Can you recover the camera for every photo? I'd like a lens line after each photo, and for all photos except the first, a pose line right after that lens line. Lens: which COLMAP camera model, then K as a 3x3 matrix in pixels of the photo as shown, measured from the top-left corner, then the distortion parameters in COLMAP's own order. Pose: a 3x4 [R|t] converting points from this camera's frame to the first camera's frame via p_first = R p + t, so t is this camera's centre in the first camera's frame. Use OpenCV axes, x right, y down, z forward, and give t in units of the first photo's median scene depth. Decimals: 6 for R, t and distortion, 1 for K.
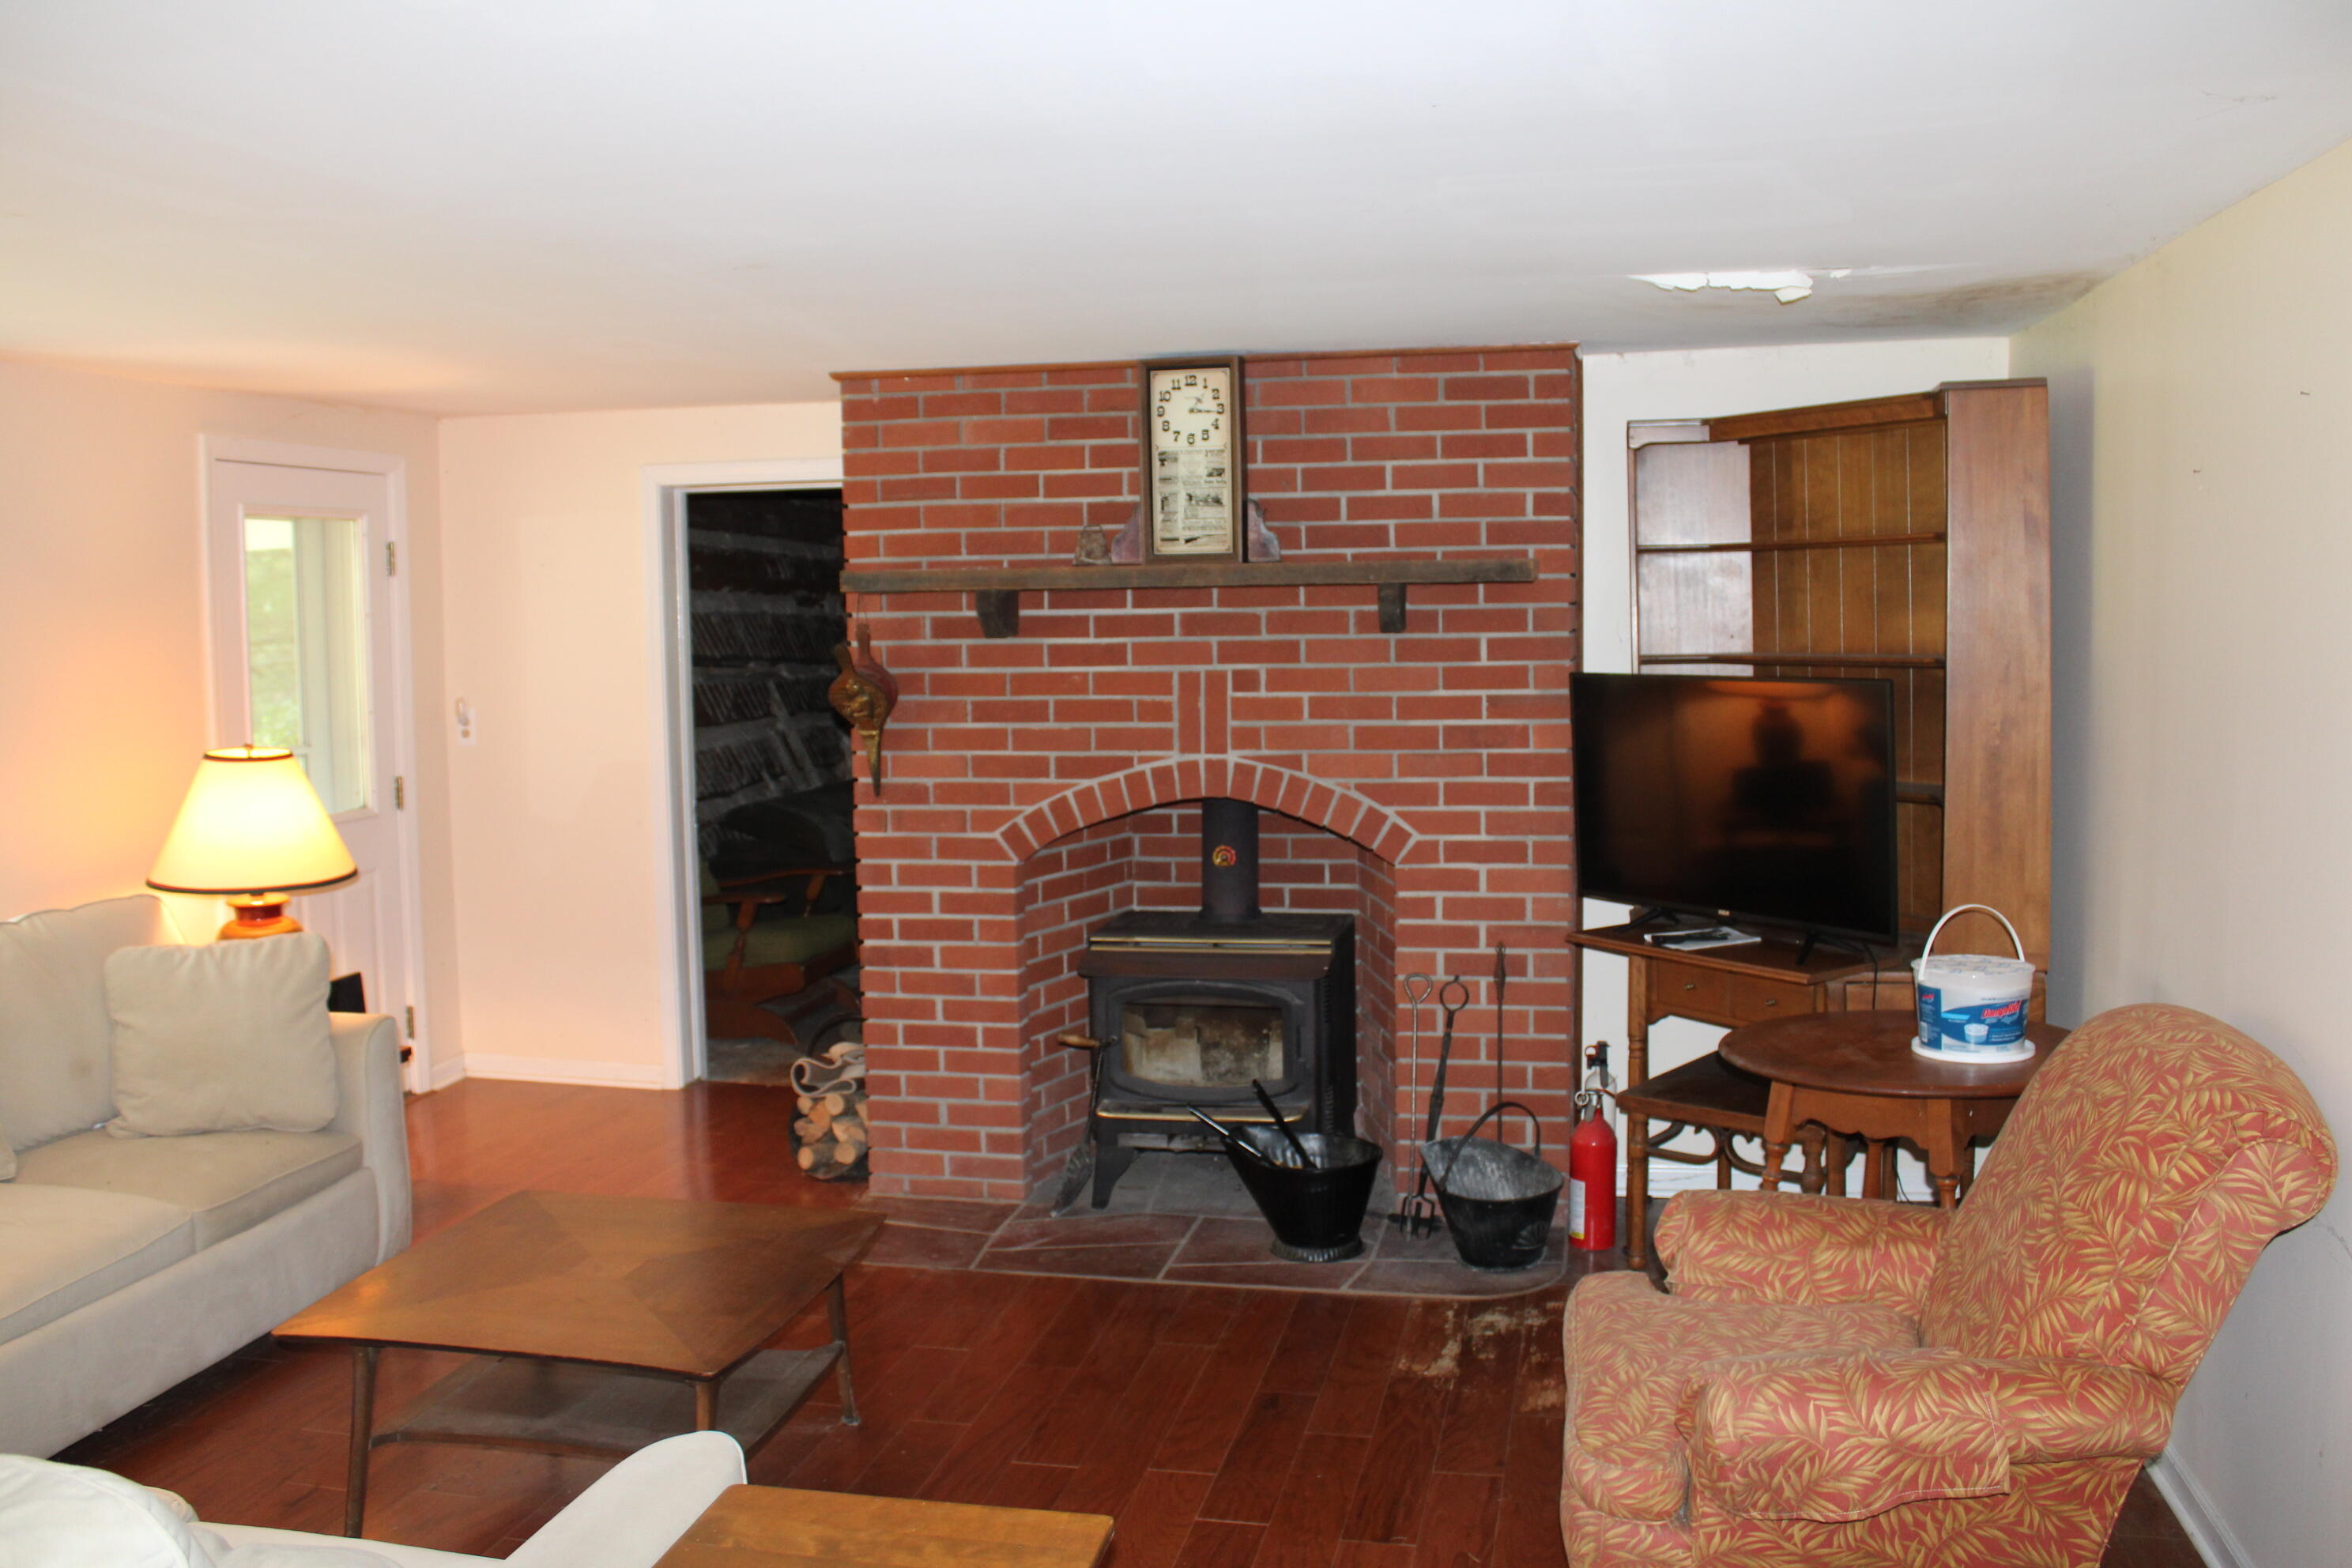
lens RADIAL K [[1998.2, 0, 1191.8], [0, 1998.2, 790.6], [0, 0, 1]] dist [-0.132850, 0.095843]
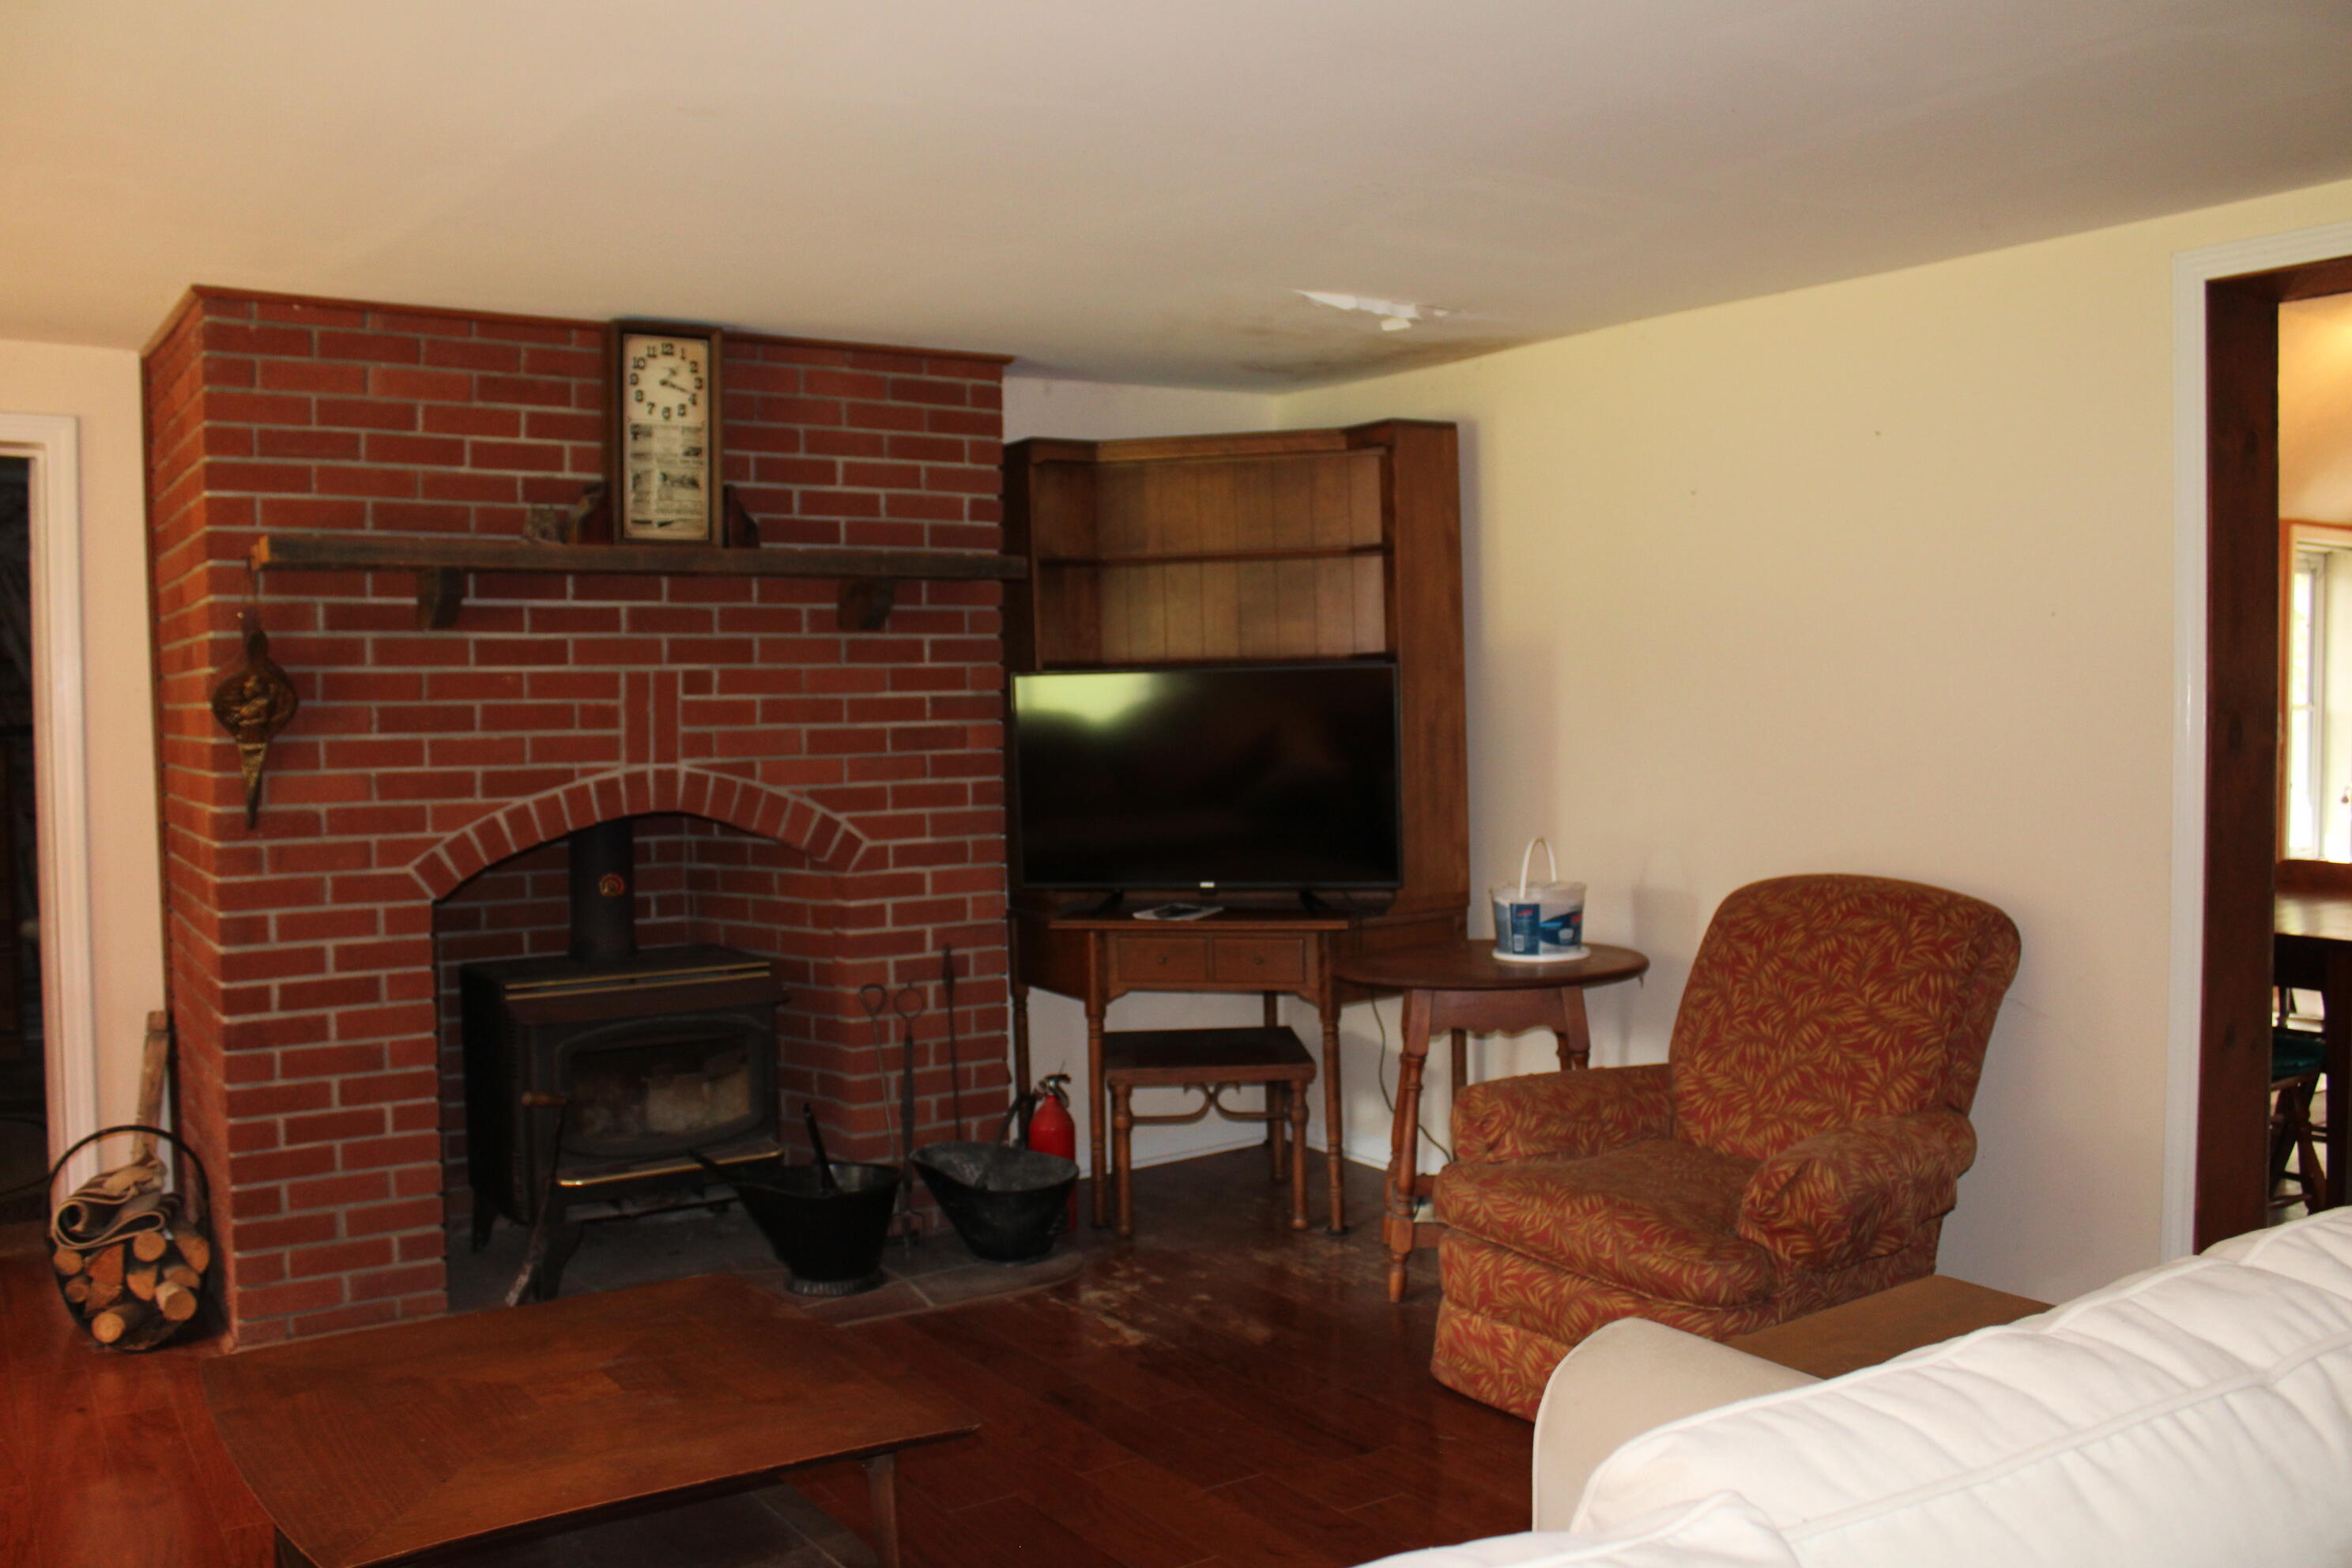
lens RADIAL K [[1998.2, 0, 1187.2], [0, 1998.2, 784.0], [0, 0, 1]] dist [-0.132850, 0.095843]
pose [[0.693519, -0.021826, 0.720108, -0.472040], [0.071026, 0.996743, -0.038192, 0.042115], [-0.716929, 0.077633, 0.692810, 0.210965]]
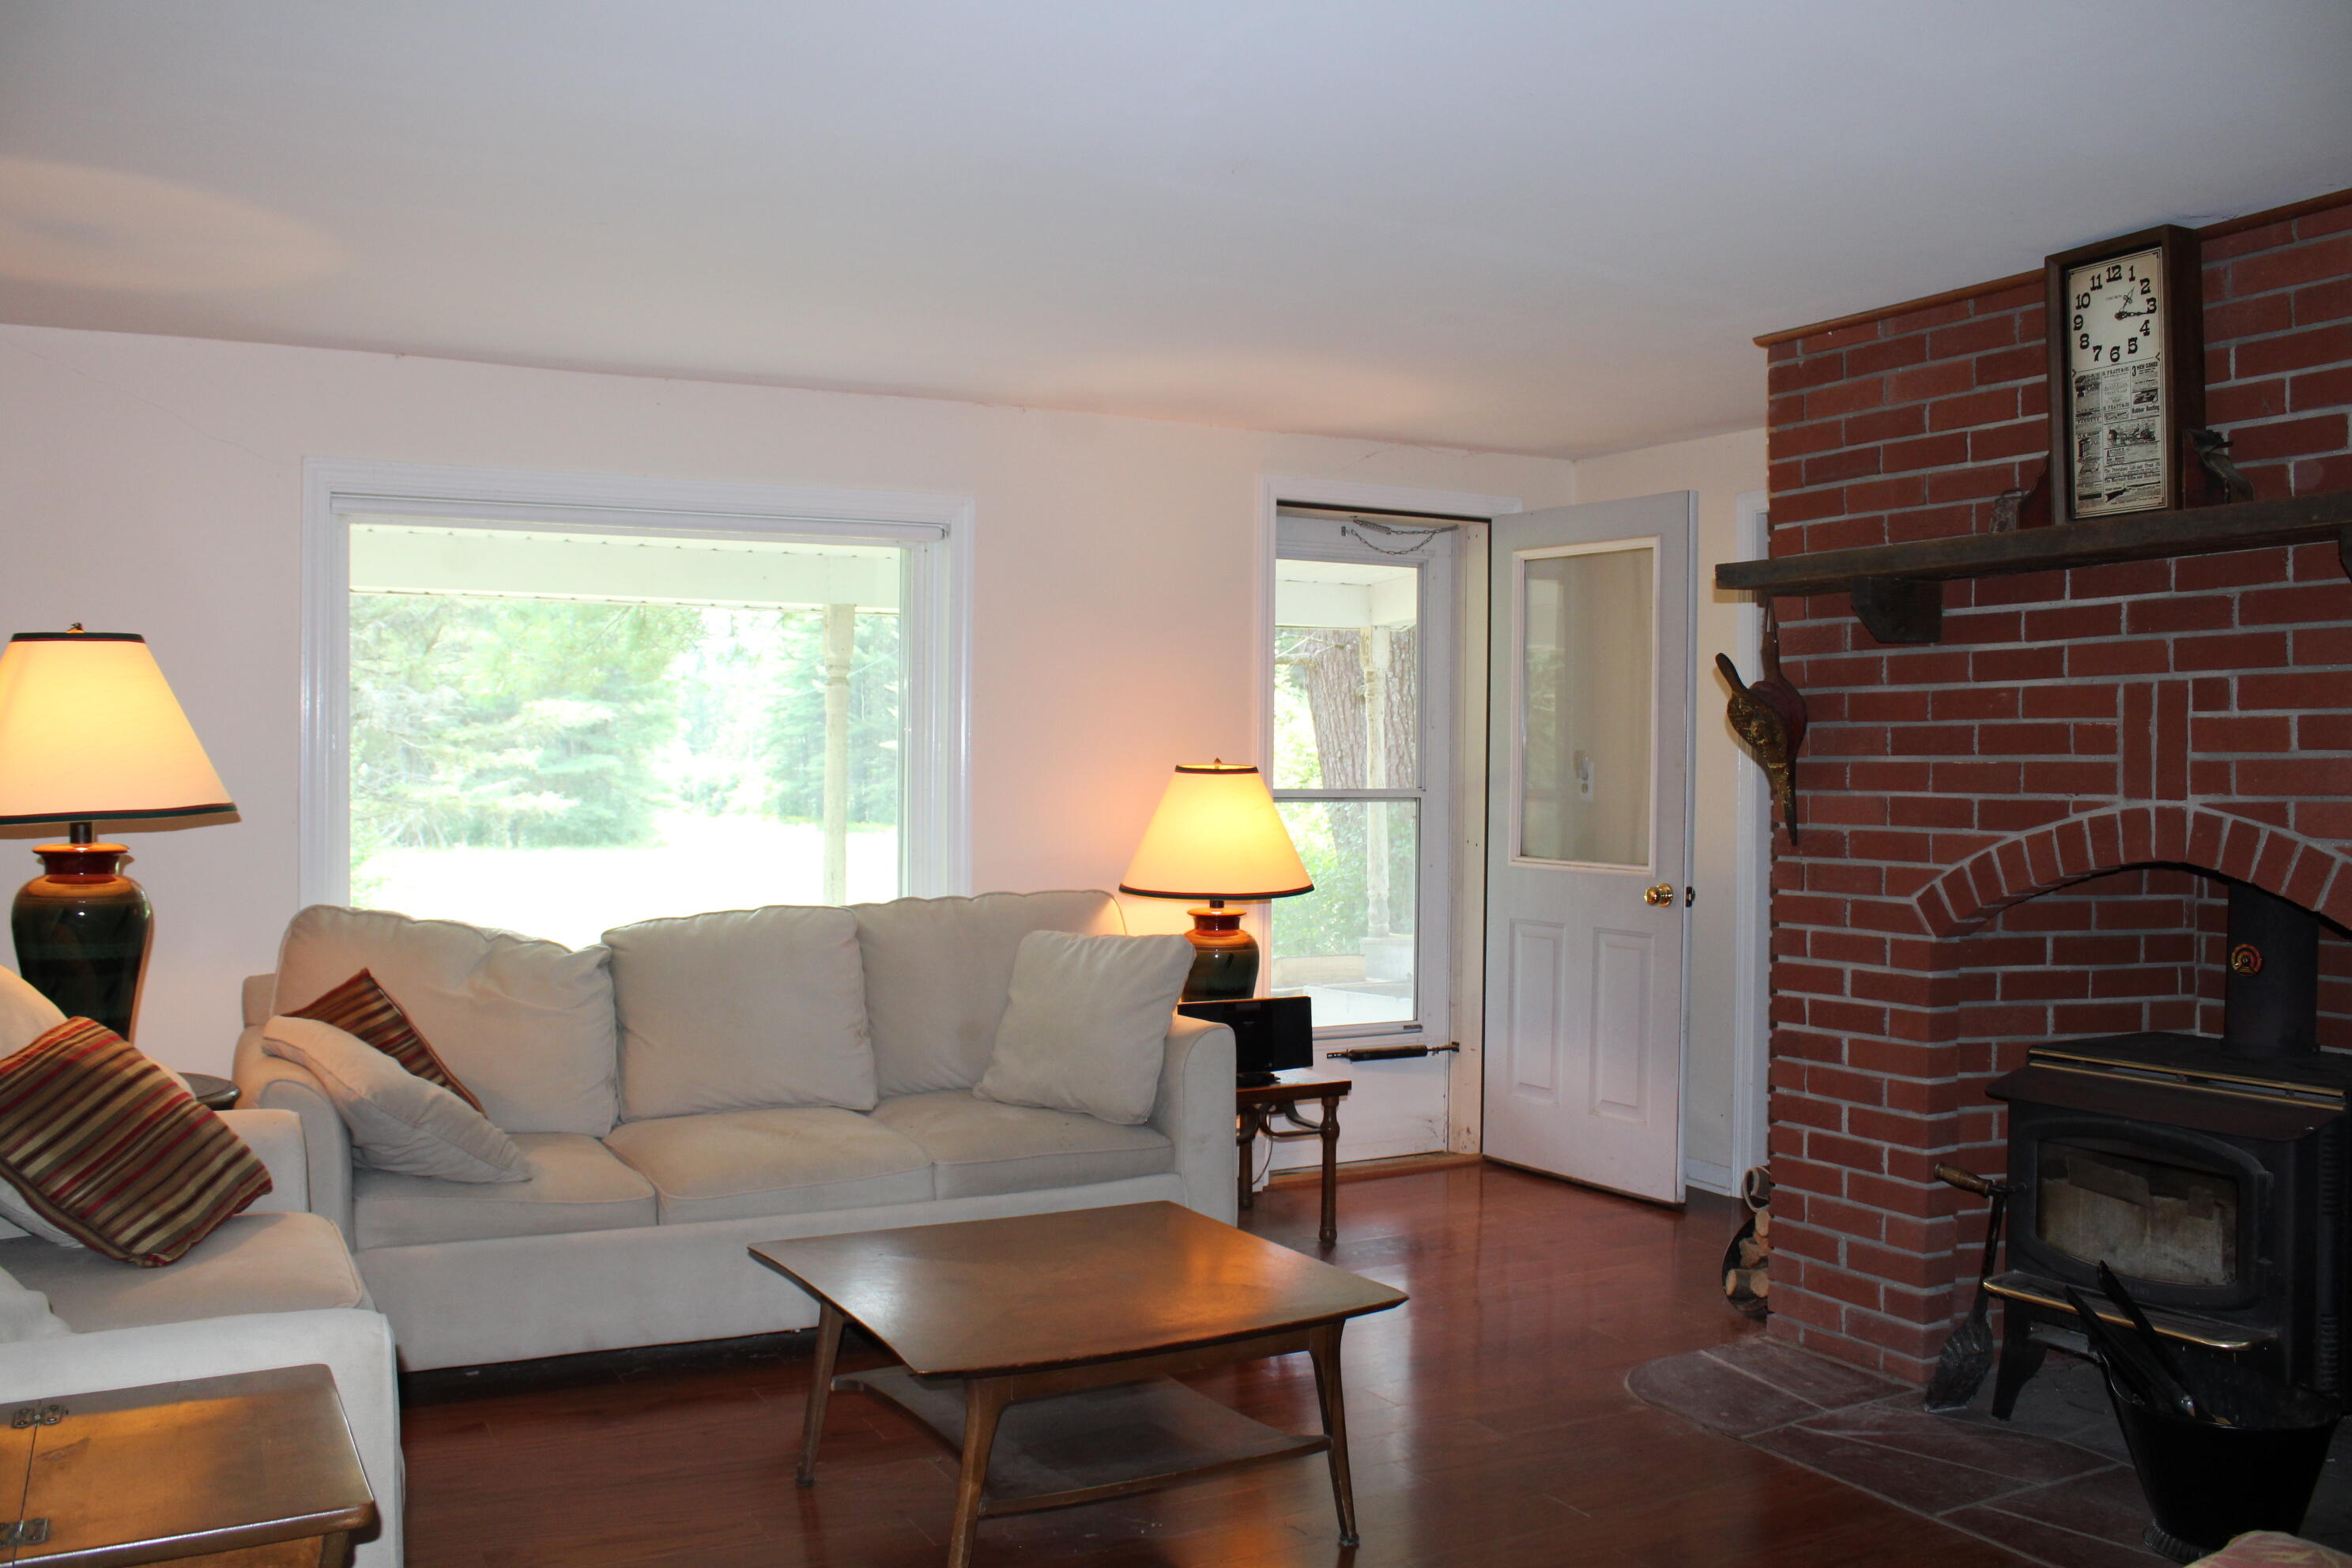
lens RADIAL K [[1998.2, 0, 1170.0], [0, 1998.2, 782.9], [0, 0, 1]] dist [-0.132850, 0.095843]
pose [[0.637058, 0.023162, -0.770468, 0.313889], [-0.089641, 0.994993, -0.044207, 0.037480], [0.765586, 0.097227, 0.635944, 0.299111]]
